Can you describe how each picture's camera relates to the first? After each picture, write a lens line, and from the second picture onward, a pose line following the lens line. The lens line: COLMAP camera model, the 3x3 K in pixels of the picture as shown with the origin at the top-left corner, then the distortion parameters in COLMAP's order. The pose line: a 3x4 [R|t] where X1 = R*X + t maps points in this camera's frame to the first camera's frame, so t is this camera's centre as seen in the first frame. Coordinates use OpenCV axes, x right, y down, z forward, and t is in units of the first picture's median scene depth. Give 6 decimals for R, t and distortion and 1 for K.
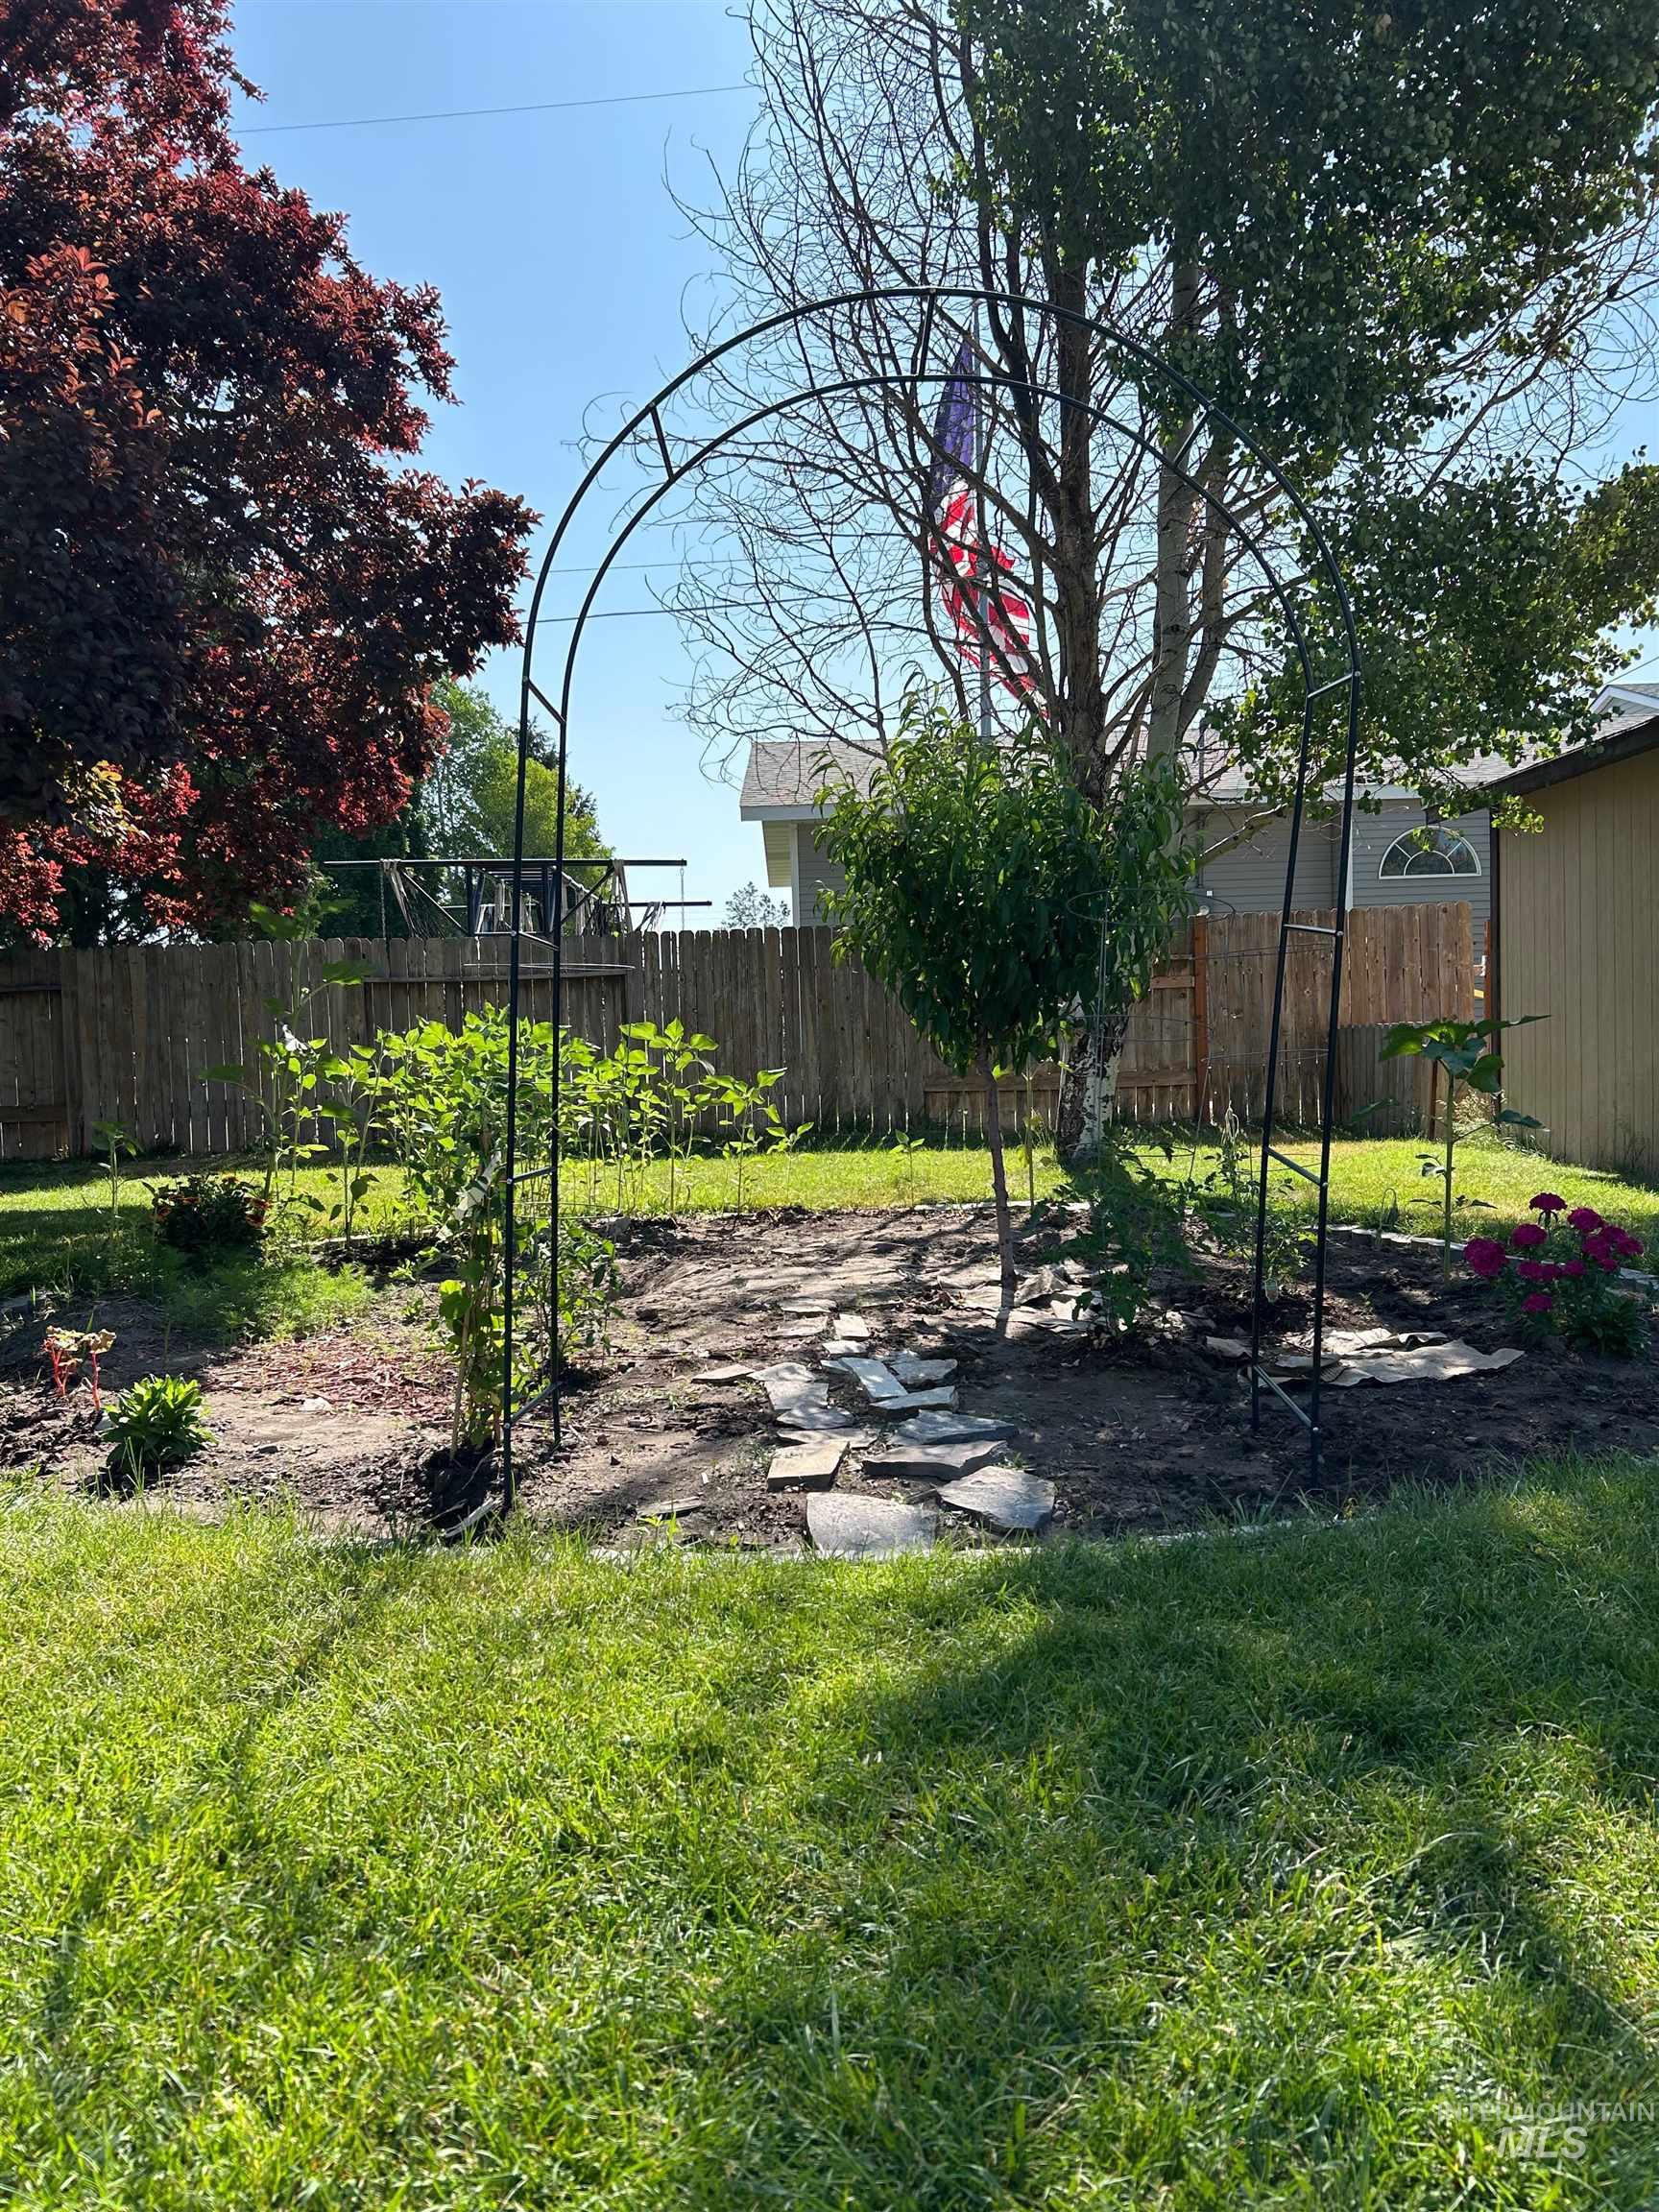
lens RADIAL K [[1674.6, 0, 829.5], [0, 1674.6, 1106.0], [0, 0, 1]] dist [0.069988, 0.000048]
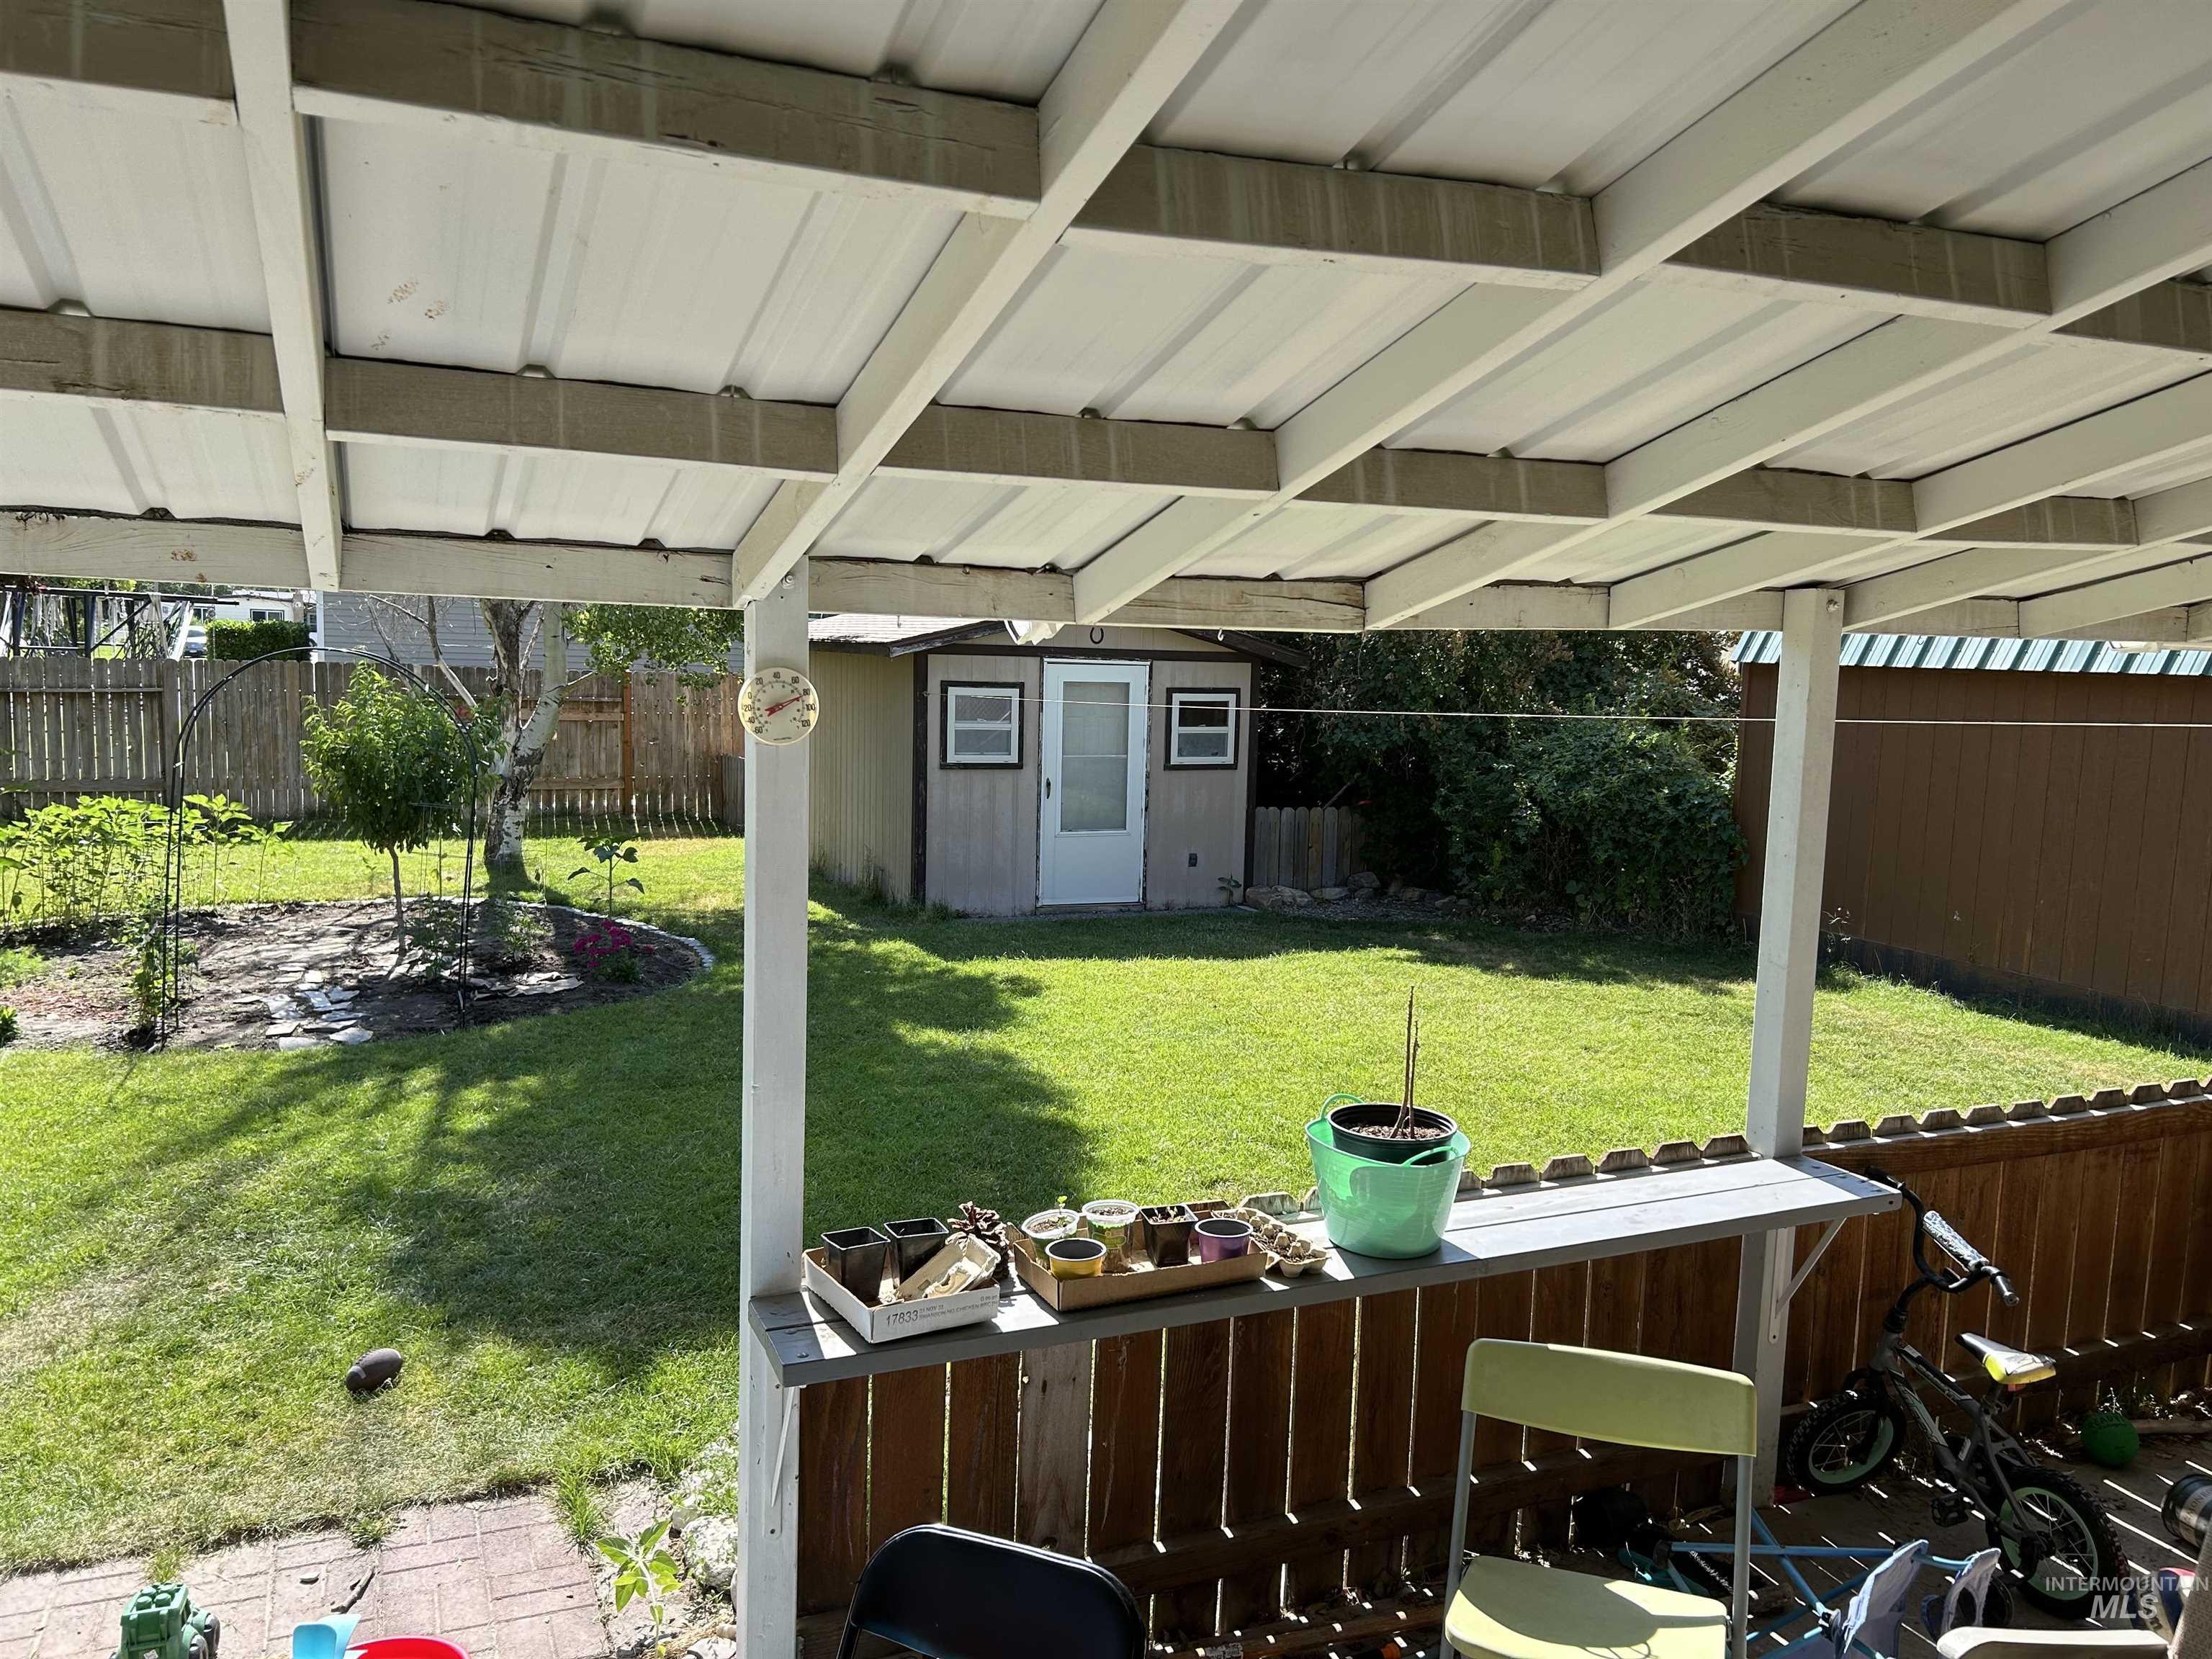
lens RADIAL K [[1663.1, 0, 1107.0], [0, 1663.1, 757.1], [0, 0, 1]] dist [0.001036, 0.001210]
pose [[0.915237, 0.028374, 0.401916, 0.077336], [-0.035768, 0.999301, 0.010903, -0.207167], [-0.401325, -0.024355, 0.915612, -1.343929]]
